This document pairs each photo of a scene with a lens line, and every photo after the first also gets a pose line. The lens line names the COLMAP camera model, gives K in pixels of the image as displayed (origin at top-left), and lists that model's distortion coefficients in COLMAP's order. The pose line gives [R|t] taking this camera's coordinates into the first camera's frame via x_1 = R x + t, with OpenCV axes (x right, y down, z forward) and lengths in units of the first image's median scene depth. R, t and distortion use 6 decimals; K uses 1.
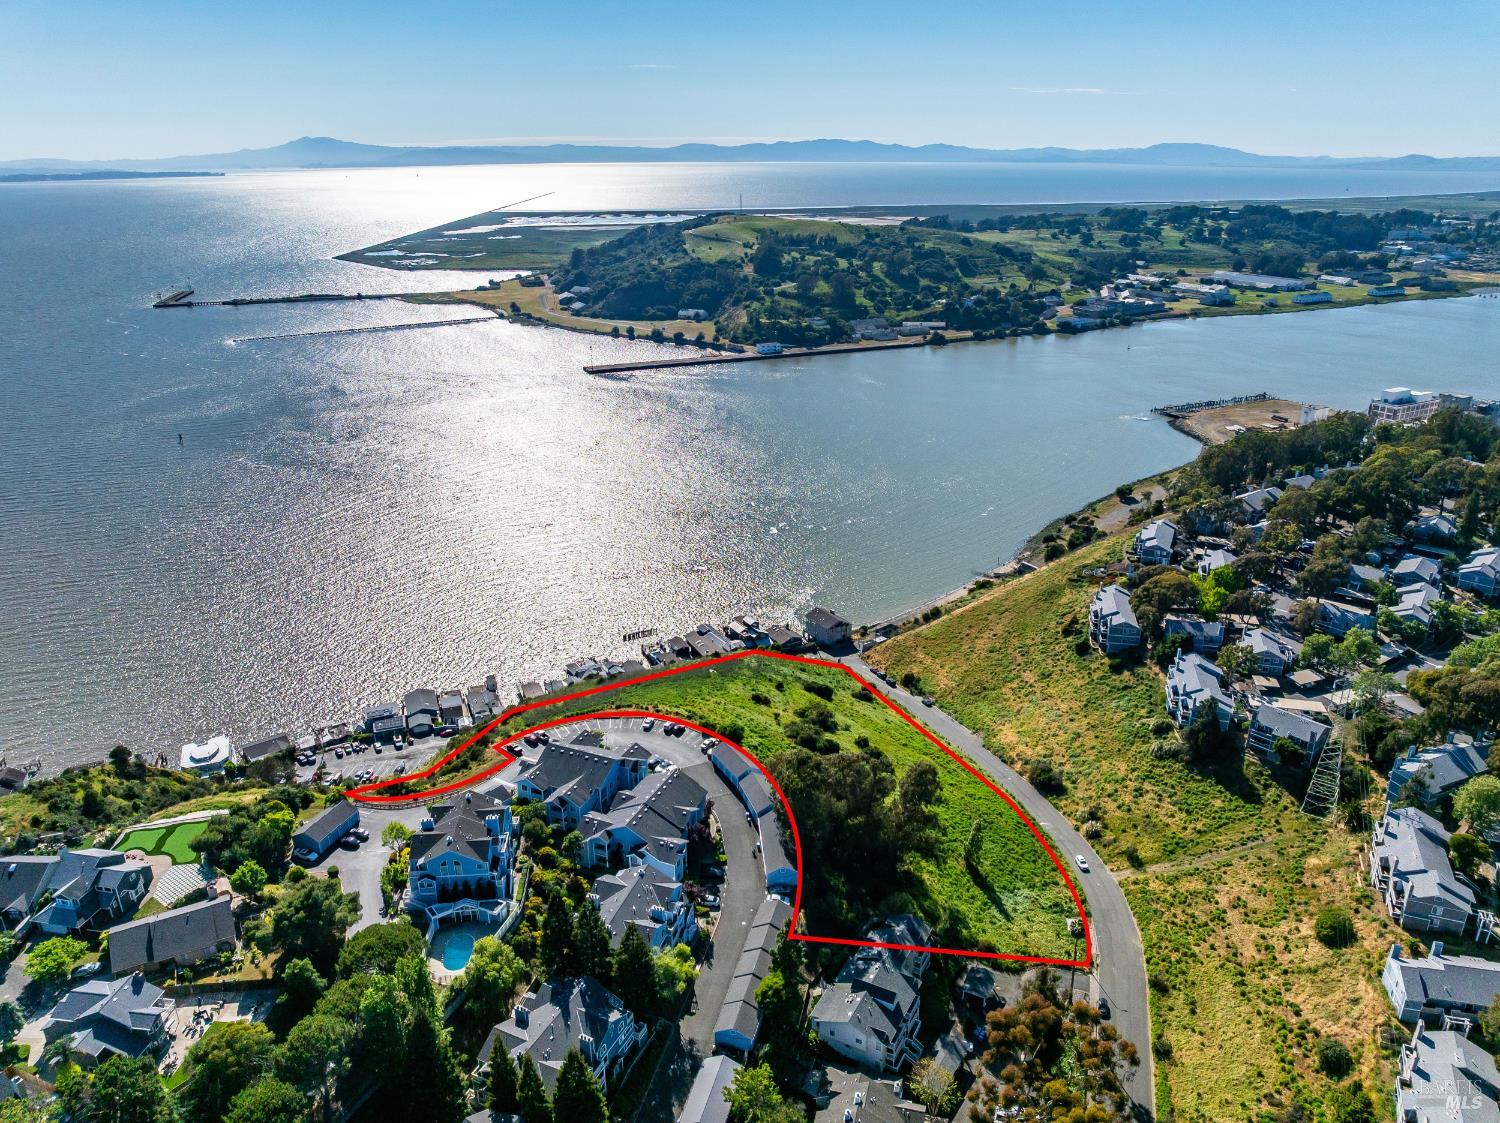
lens RADIAL K [[1053.1, 0, 755.1], [0, 1053.1, 558.2], [0, 0, 1]] dist [-0.033066, -0.006872]
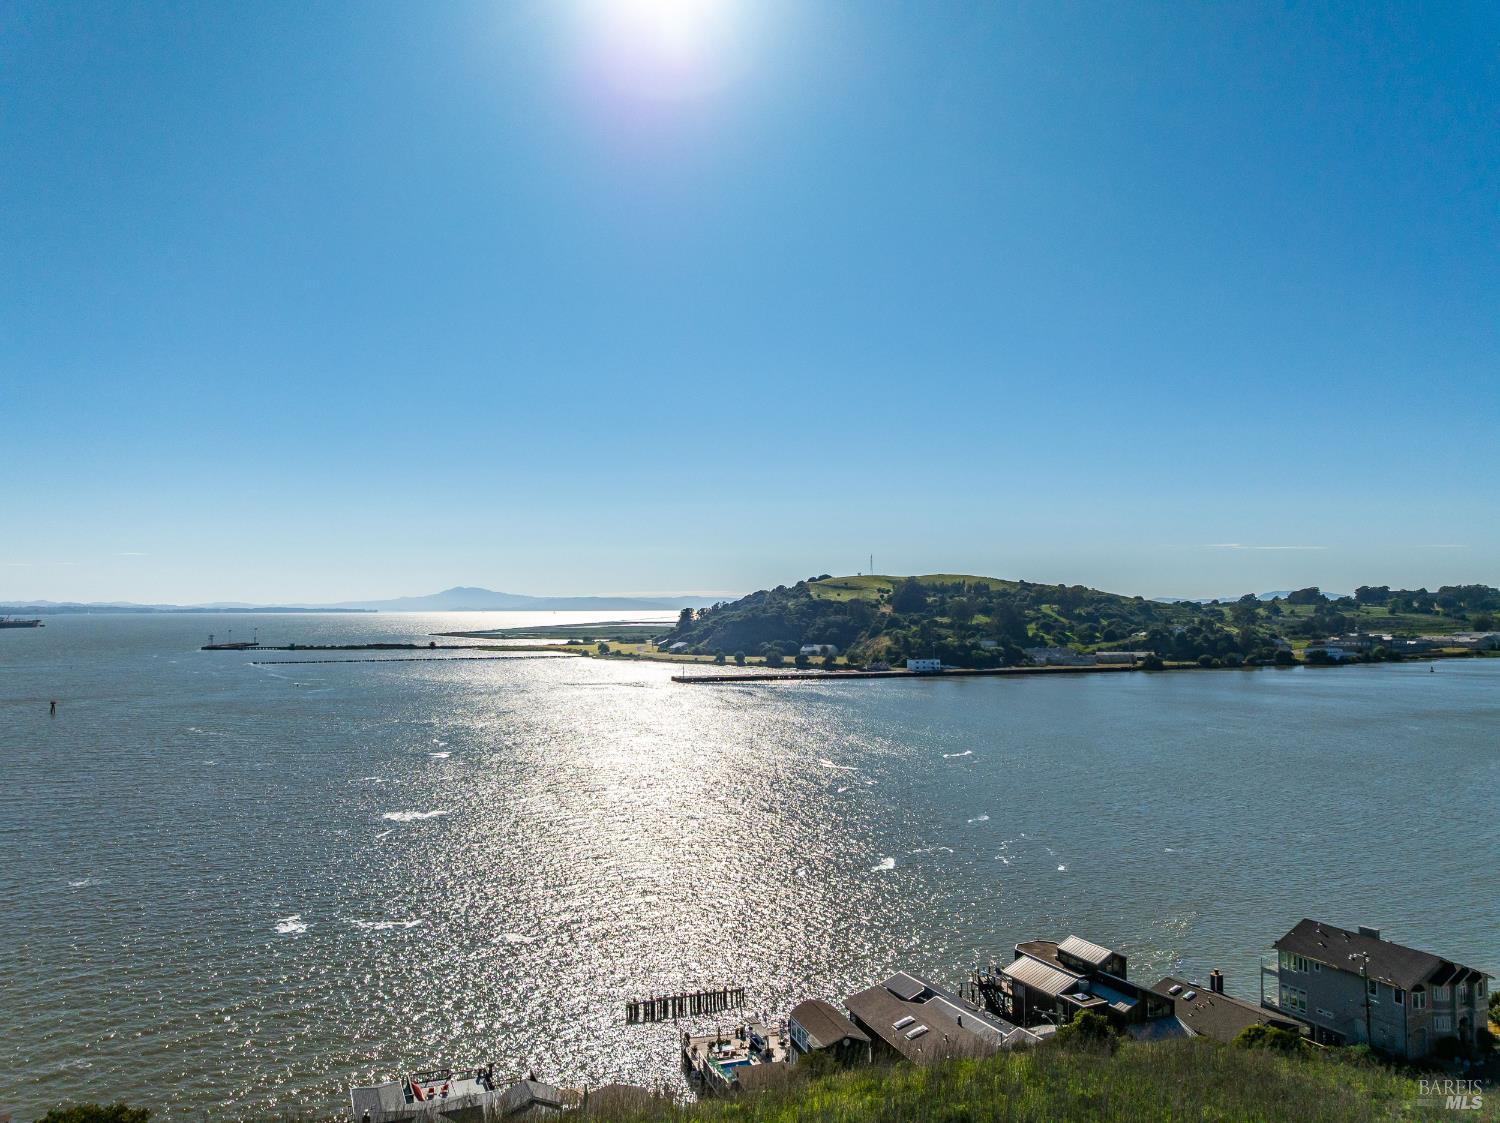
lens RADIAL K [[1055.6, 0, 747.8], [0, 1055.6, 556.0], [0, 0, 1]] dist [-0.059526, 0.028702]
pose [[0.993296, -0.006504, -0.115420, -0.022990], [-0.040863, 0.914206, -0.403183, 0.030170], [0.108140, 0.405196, 0.907811, 0.274556]]
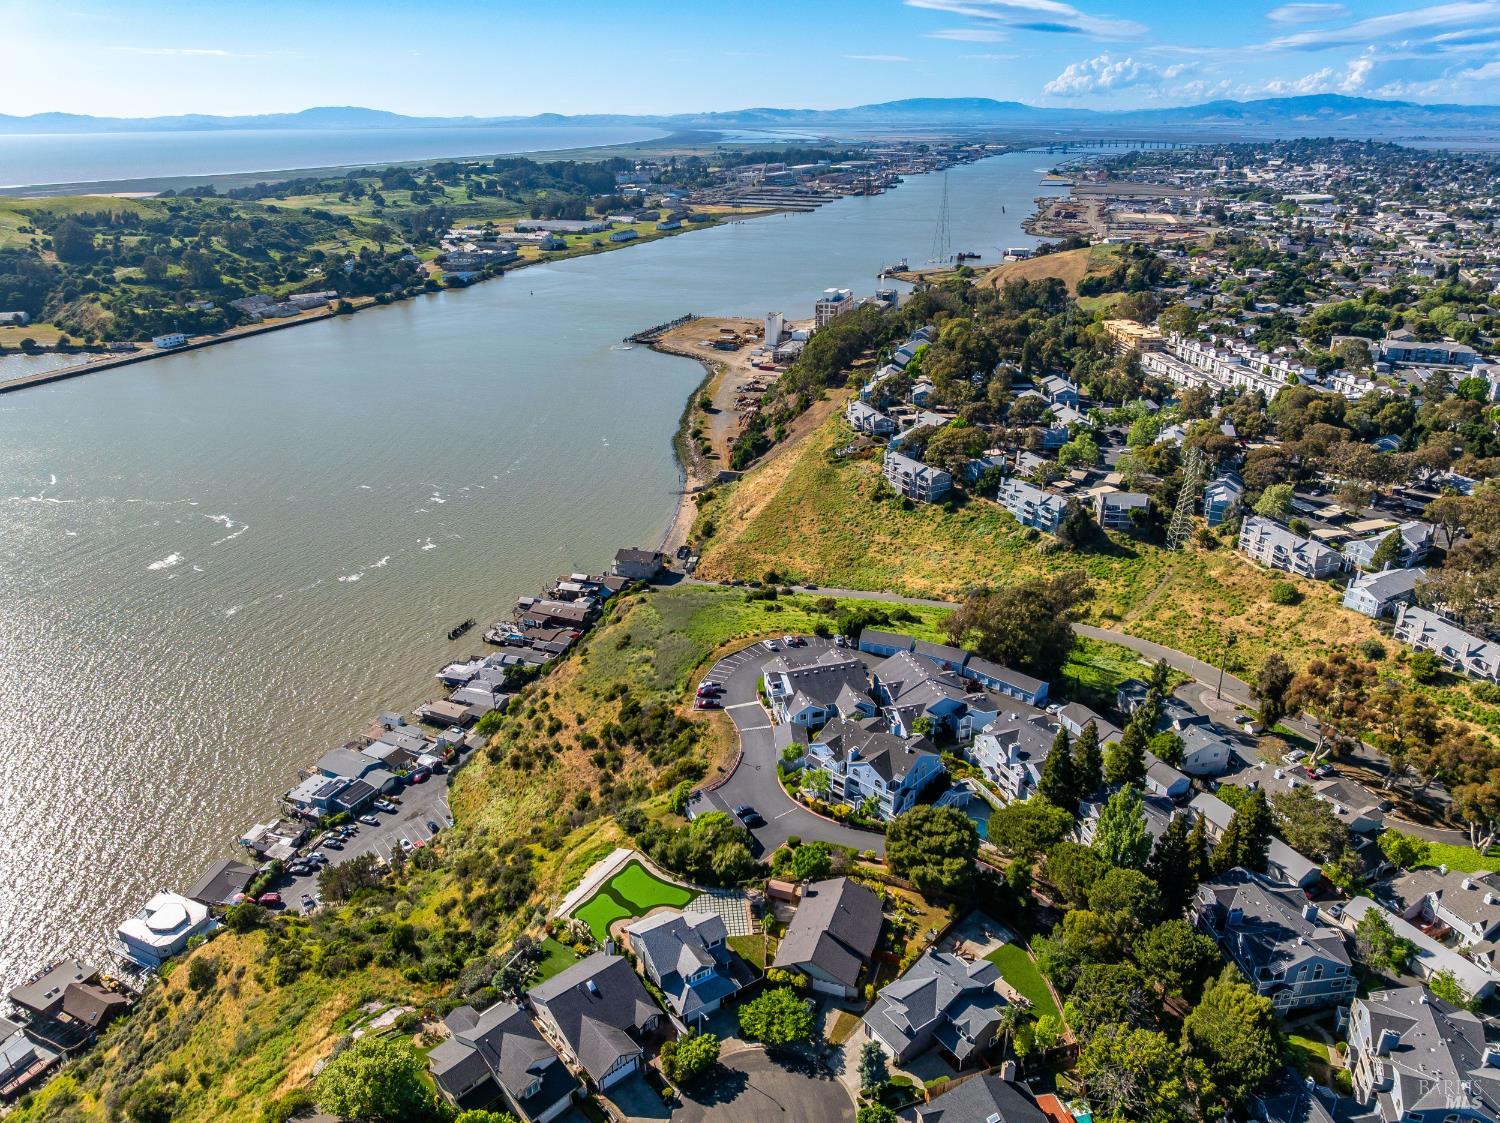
lens RADIAL K [[1051.9, 0, 753.4], [0, 1051.9, 557.9], [0, 0, 1]] dist [-0.030329, 0.001534]
pose [[0.749316, -0.259790, 0.609126, -0.182411], [0.241626, 0.963677, 0.113768, -0.011190], [-0.616557, 0.061932, 0.784871, 0.053615]]
